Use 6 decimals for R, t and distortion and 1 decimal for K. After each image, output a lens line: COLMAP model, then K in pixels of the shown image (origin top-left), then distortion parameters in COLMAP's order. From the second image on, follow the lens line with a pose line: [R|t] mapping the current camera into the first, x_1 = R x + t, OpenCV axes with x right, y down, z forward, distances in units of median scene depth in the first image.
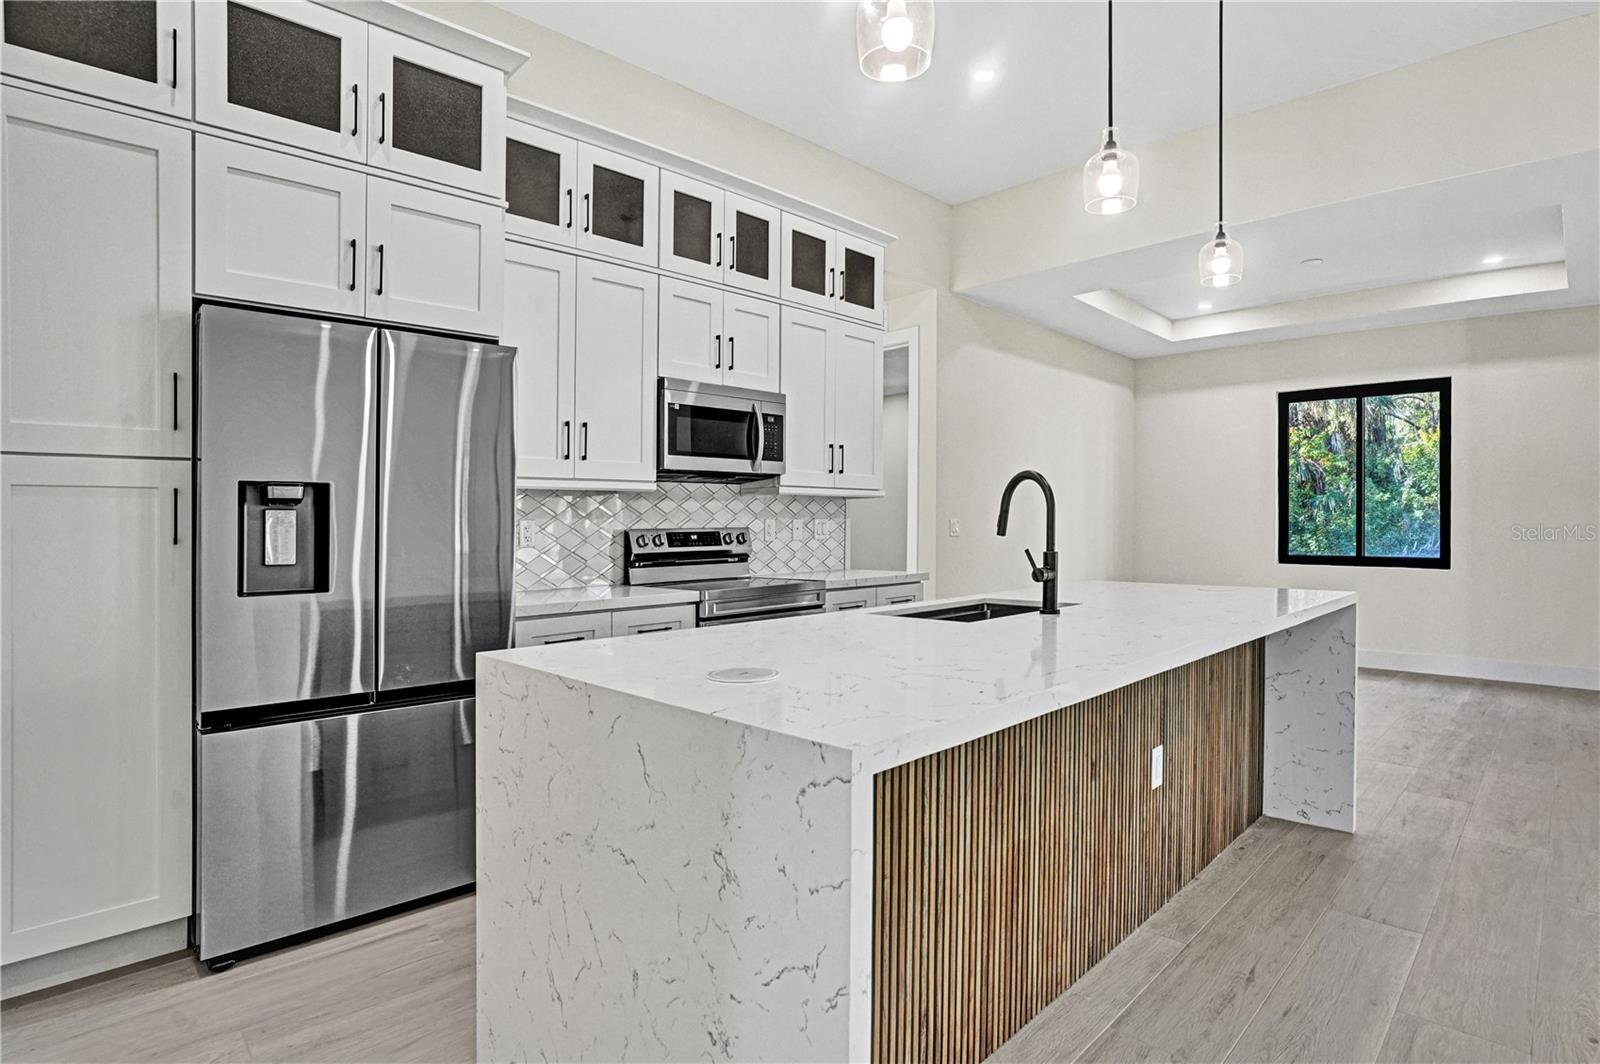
lens RADIAL K [[813.3, 0, 807.5], [0, 813.3, 550.1], [0, 0, 1]] dist [-0.049283, 0.000506]
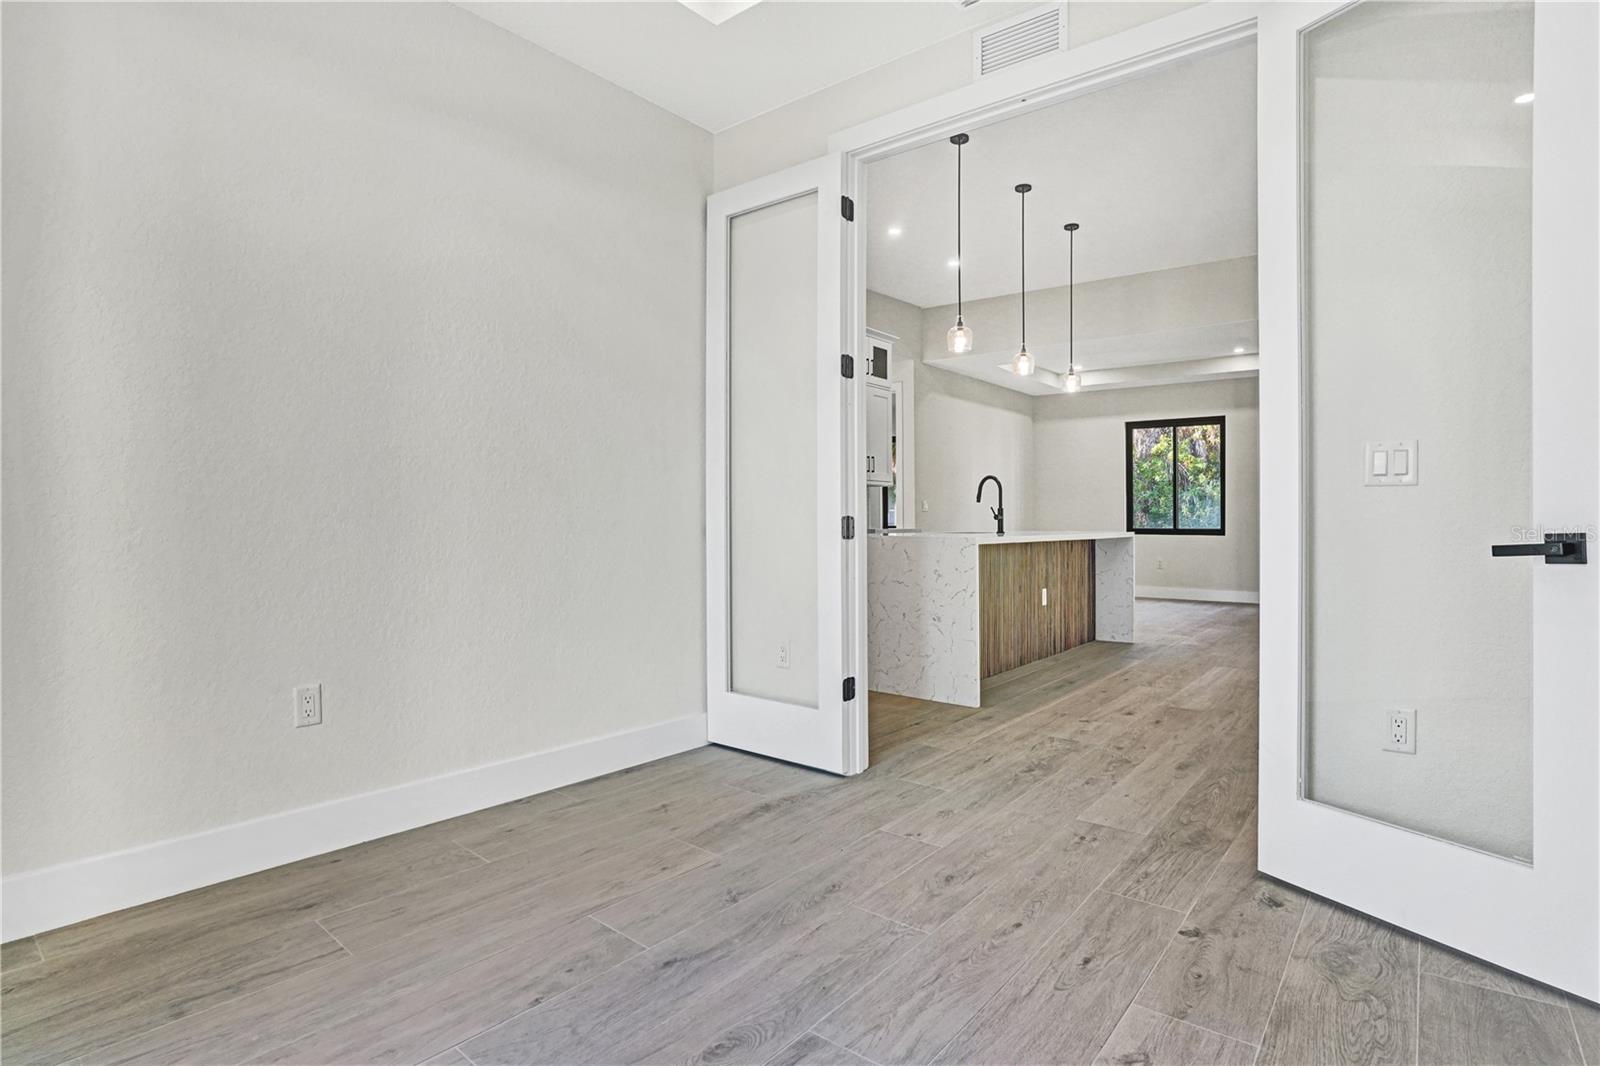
lens RADIAL K [[834.6, 0, 795.5], [0, 834.6, 521.5], [0, 0, 1]] dist [-0.050551, 0.000029]
pose [[0.994403, 0.003420, 0.105595, -0.233061], [-0.000181, 0.999530, -0.030668, 0.047512], [-0.105651, 0.030478, 0.993936, -0.575070]]
